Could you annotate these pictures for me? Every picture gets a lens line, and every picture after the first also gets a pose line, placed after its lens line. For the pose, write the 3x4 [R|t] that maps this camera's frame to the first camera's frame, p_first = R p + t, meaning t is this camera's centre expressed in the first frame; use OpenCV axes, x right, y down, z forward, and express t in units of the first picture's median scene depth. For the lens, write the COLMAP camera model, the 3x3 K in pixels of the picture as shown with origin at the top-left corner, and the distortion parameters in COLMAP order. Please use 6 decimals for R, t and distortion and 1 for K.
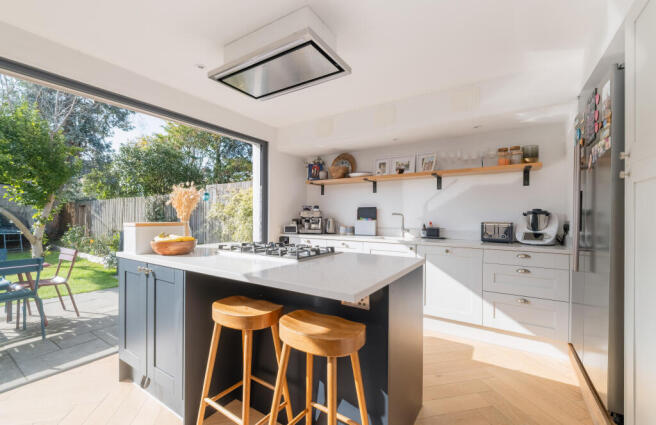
lens RADIAL K [[278.8, 0, 328.0], [0, 278.8, 212.5], [0, 0, 1]] dist [0.001425, 0.000031]
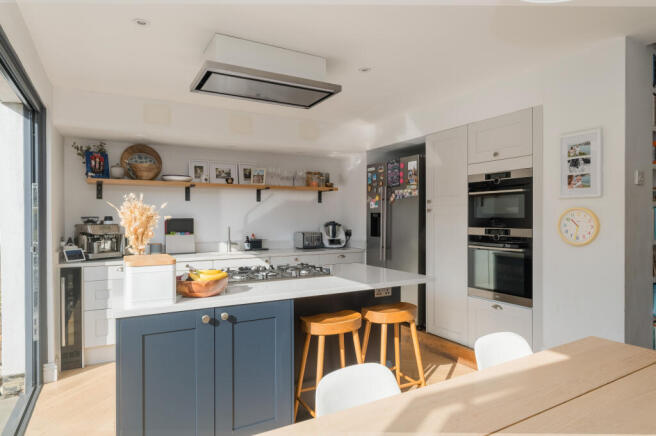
lens RADIAL K [[382.8, 0, 328.0], [0, 382.8, 218.0], [0, 0, 1]] dist [0.000617, -0.000028]
pose [[0.456138, -0.007237, 0.889879, -0.737250], [-0.005517, 0.999925, 0.010960, -0.040257], [-0.889892, -0.009909, 0.456064, 0.130709]]
